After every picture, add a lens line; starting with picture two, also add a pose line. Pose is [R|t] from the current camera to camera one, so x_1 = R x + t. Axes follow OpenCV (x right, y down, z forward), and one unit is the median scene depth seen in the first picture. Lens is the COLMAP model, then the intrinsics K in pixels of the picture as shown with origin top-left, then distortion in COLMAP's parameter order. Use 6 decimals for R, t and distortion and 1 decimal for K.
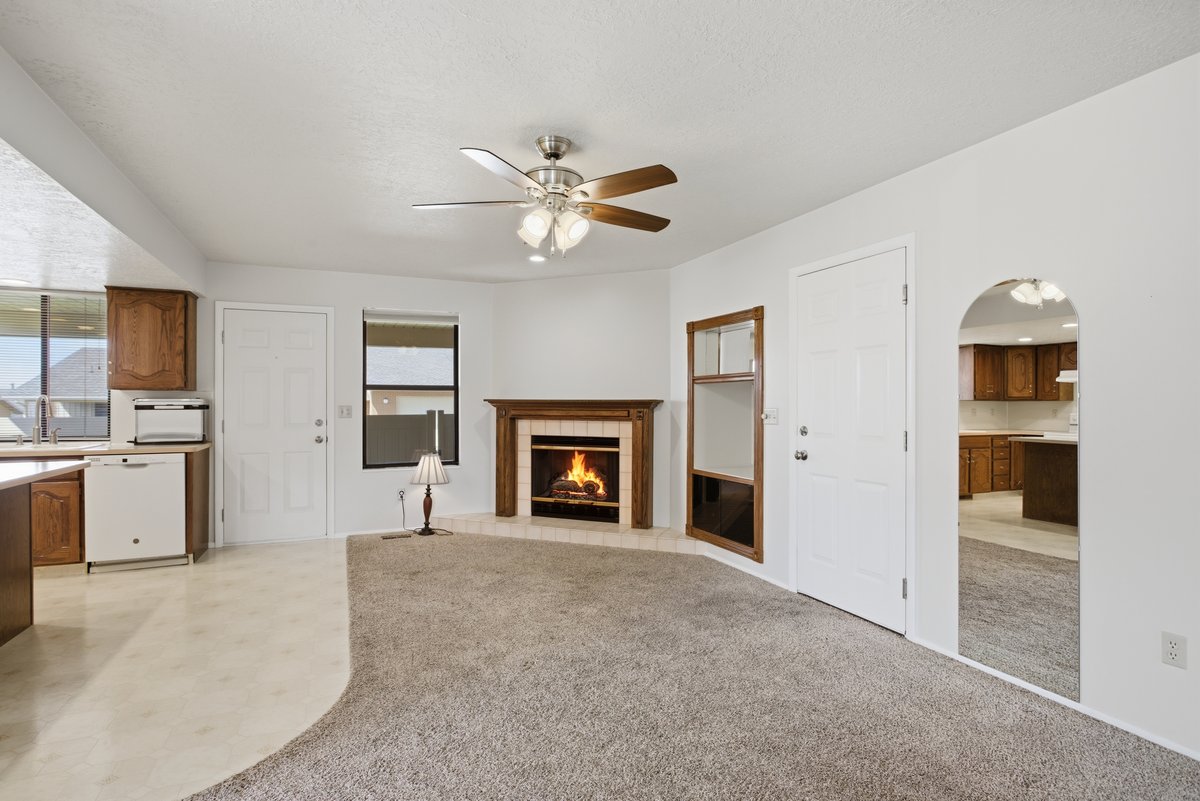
lens RADIAL K [[600.3, 0, 597.7], [0, 600.3, 399.5], [0, 0, 1]] dist [-0.000510, 0.000585]
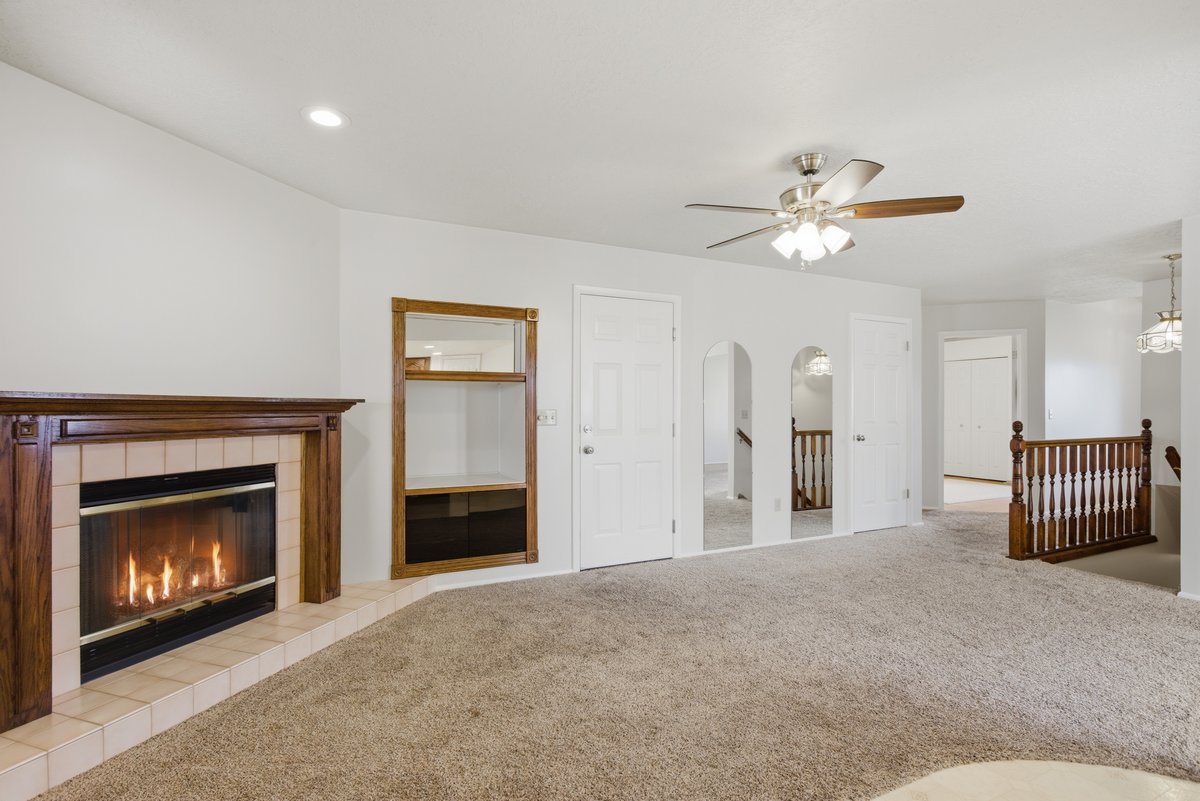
lens RADIAL K [[601.9, 0, 614.2], [0, 601.9, 401.8], [0, 0, 1]] dist [-0.001668, 0.000068]
pose [[-0.071866, 0.001354, 0.997413, -0.618409], [-0.011332, 0.999933, -0.002173, 0.001477], [-0.997350, -0.011459, -0.071846, 0.775702]]
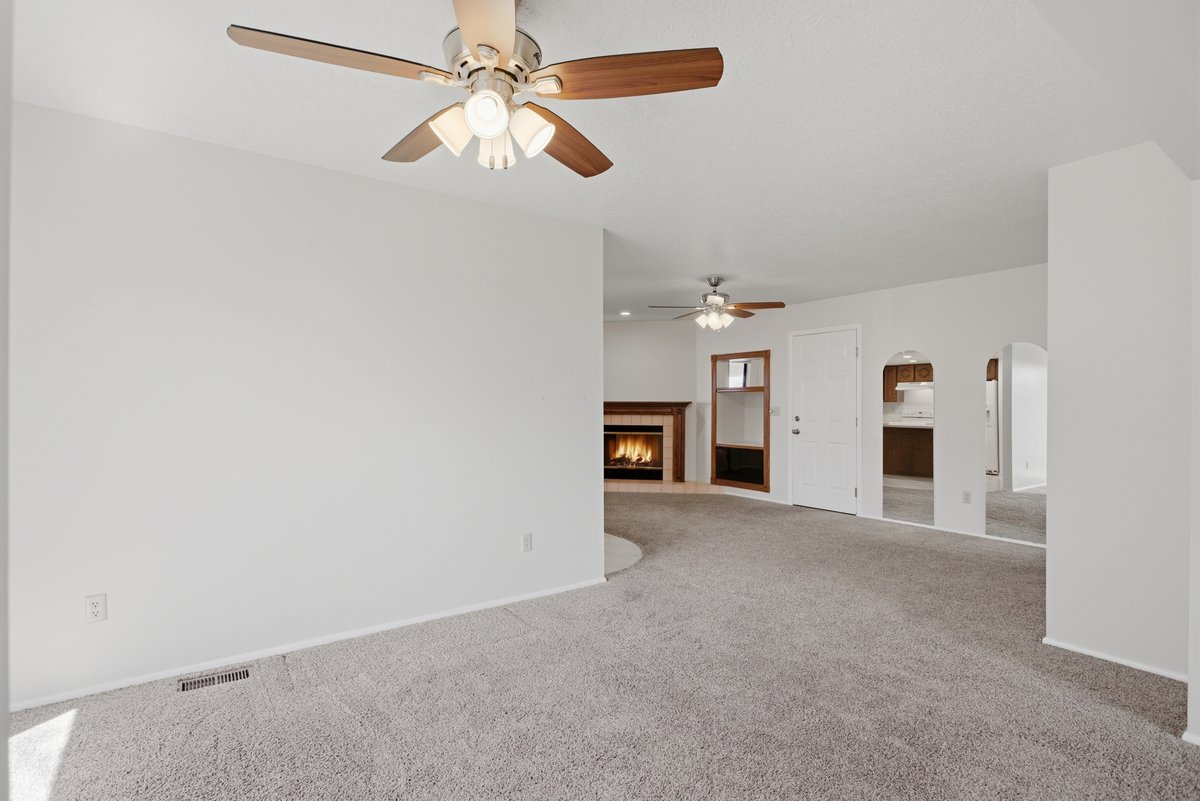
lens RADIAL K [[571.5, 0, 596.0], [0, 571.5, 402.0], [0, 0, 1]] dist [-0.002254, 0.000066]
pose [[0.978247, -0.000807, 0.207442, -0.485390], [-0.000189, 0.999989, 0.004783, -0.006704], [-0.207443, -0.004718, 0.978236, -0.468672]]
